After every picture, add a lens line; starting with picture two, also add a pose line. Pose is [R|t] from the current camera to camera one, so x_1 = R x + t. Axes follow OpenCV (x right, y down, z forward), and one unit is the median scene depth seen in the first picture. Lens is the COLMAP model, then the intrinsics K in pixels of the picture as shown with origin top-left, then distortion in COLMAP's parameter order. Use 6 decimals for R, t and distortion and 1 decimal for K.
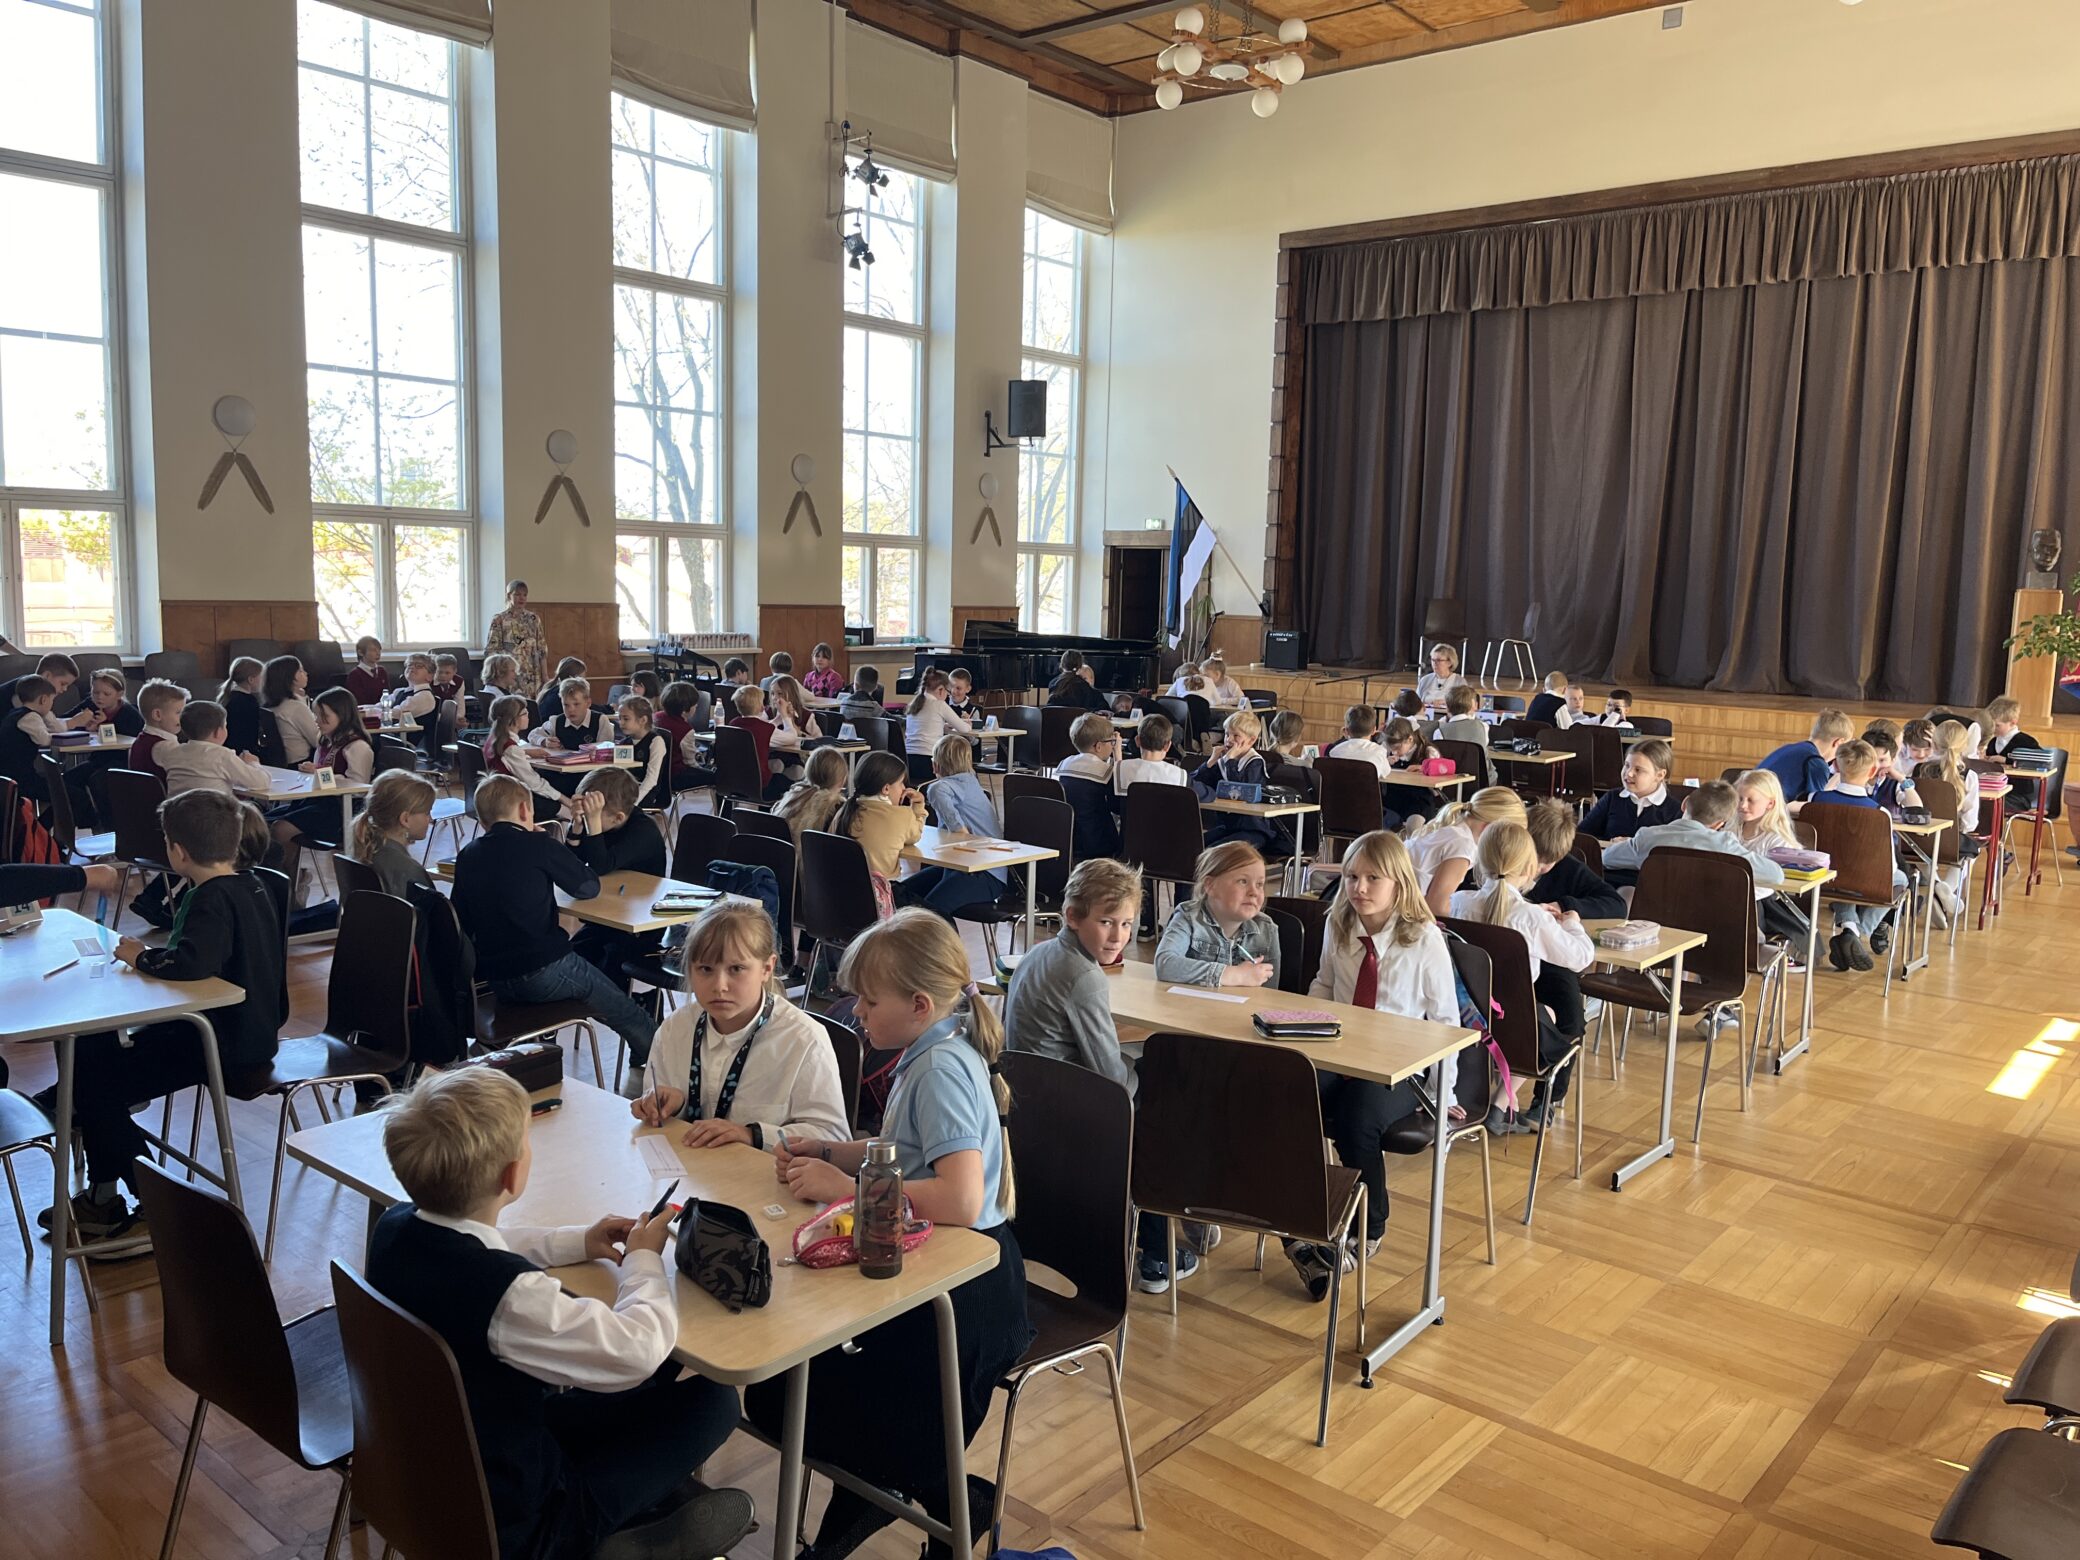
lens RADIAL K [[1587.3, 0, 1035.1], [0, 1587.3, 771.0], [0, 0, 1]] dist [0.056860, -0.051375]
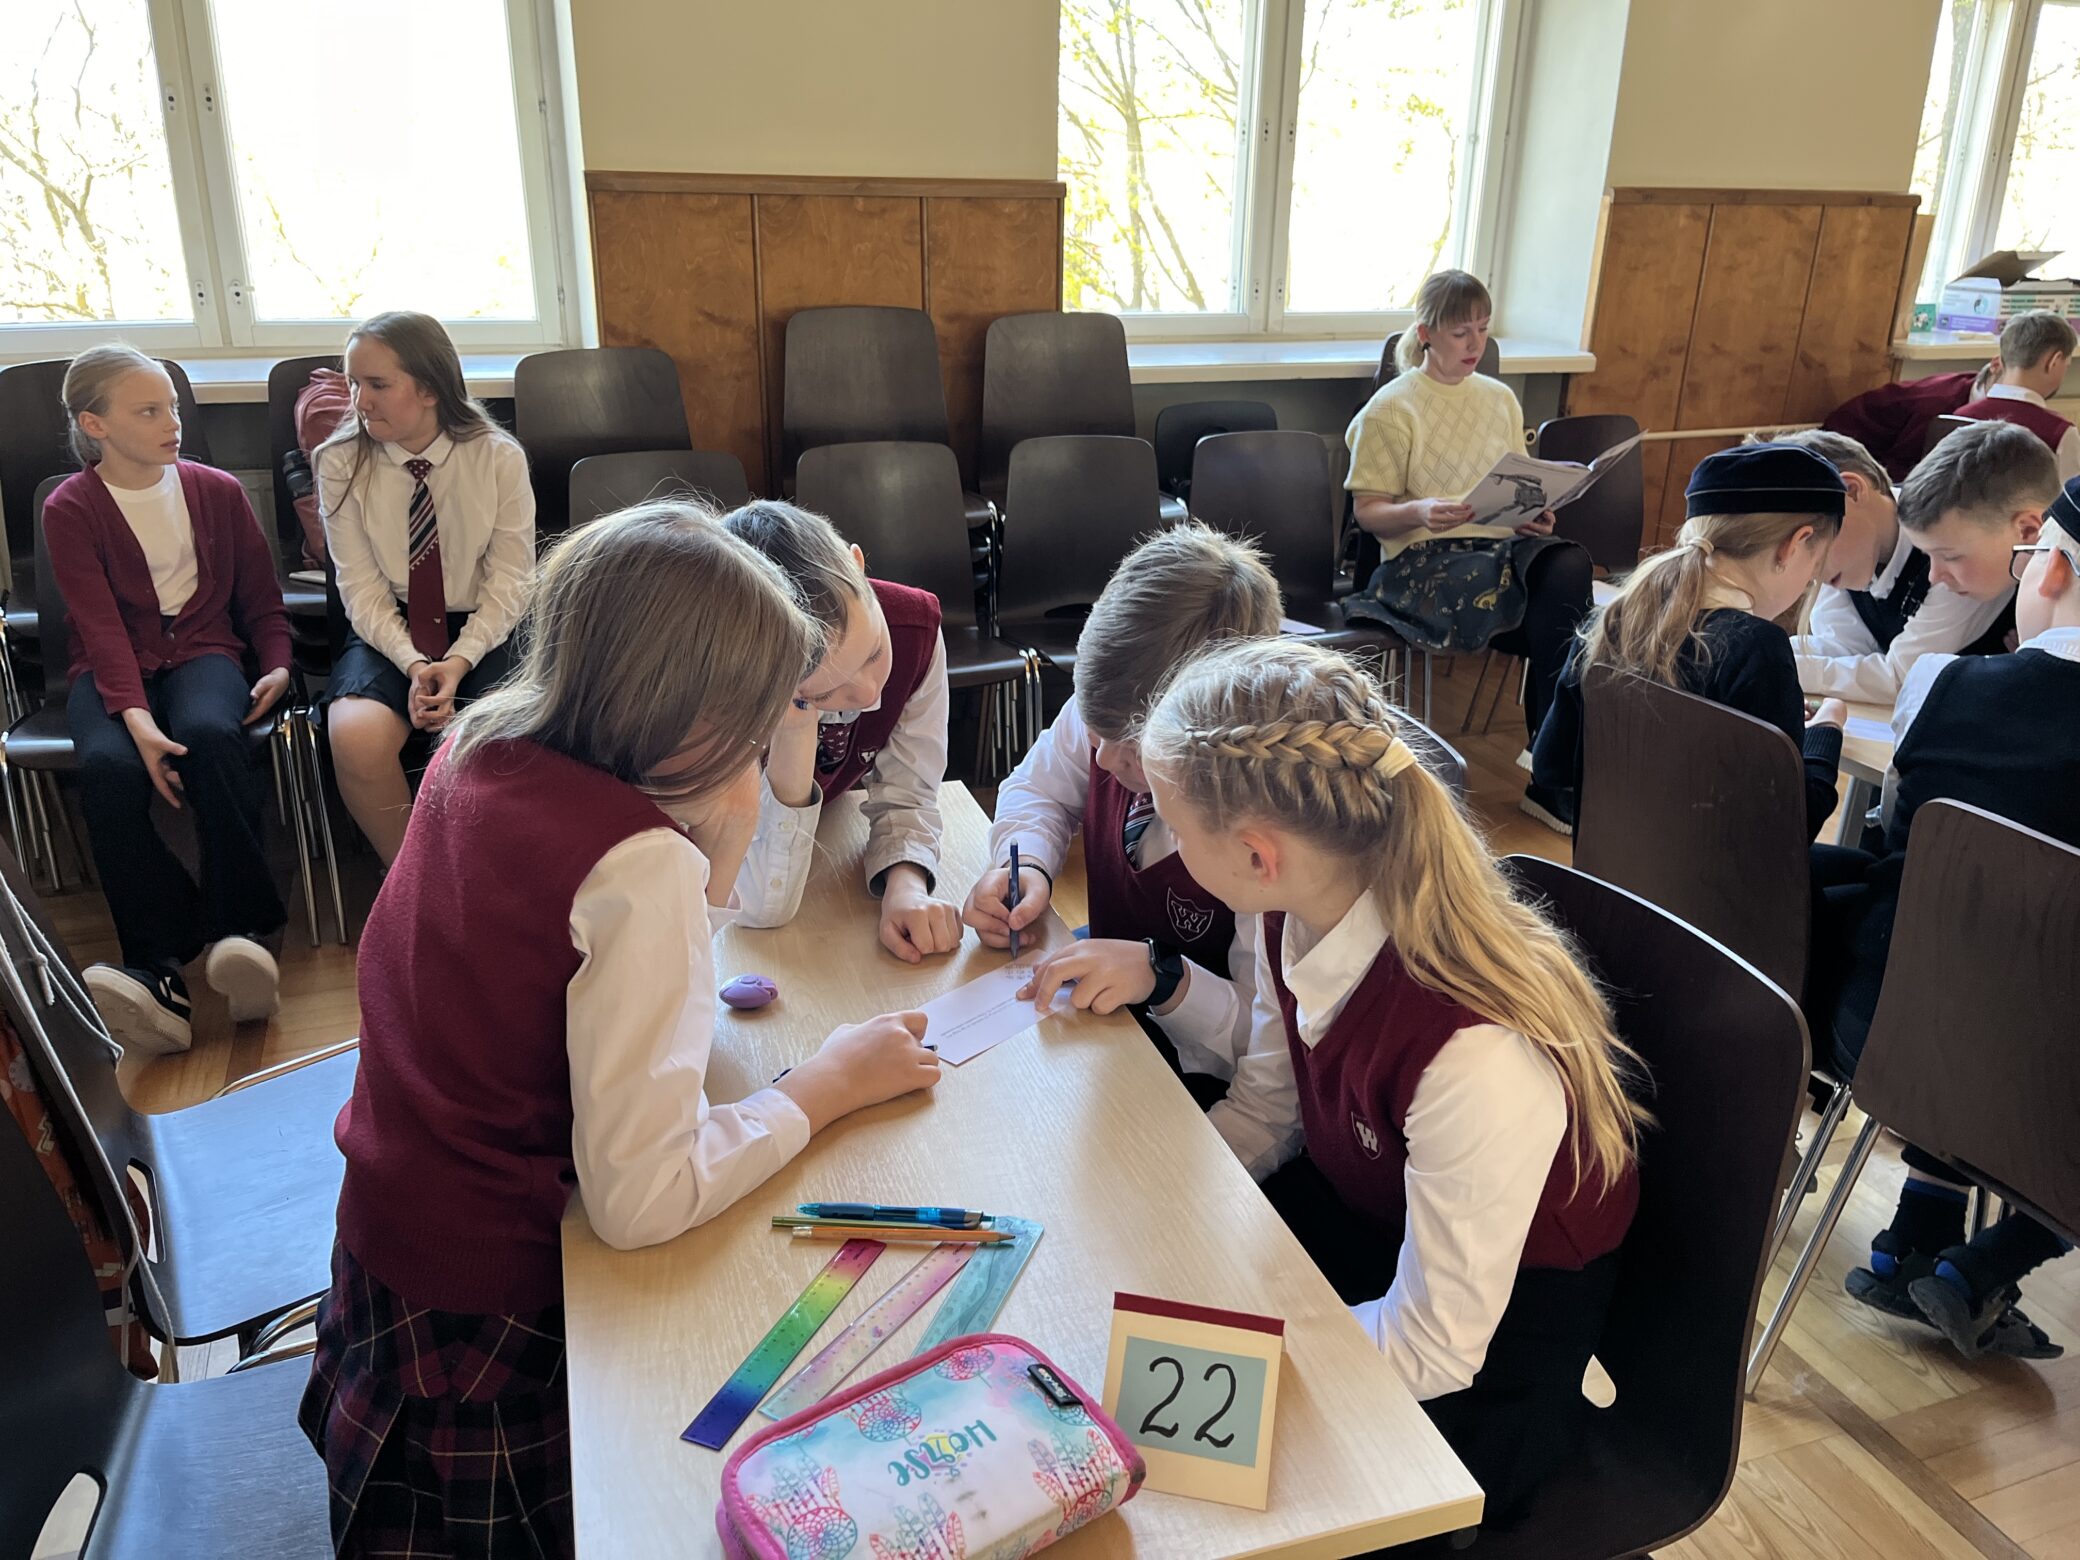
lens RADIAL K [[1587.3, 0, 1035.3], [0, 1587.3, 775.2], [0, 0, 1]] dist [0.056860, -0.051375]
pose [[0.867284, 0.162877, -0.470414, -0.254157], [-0.055383, 0.970663, 0.233977, -0.058839], [0.494723, -0.176872, 0.850862, 0.631836]]
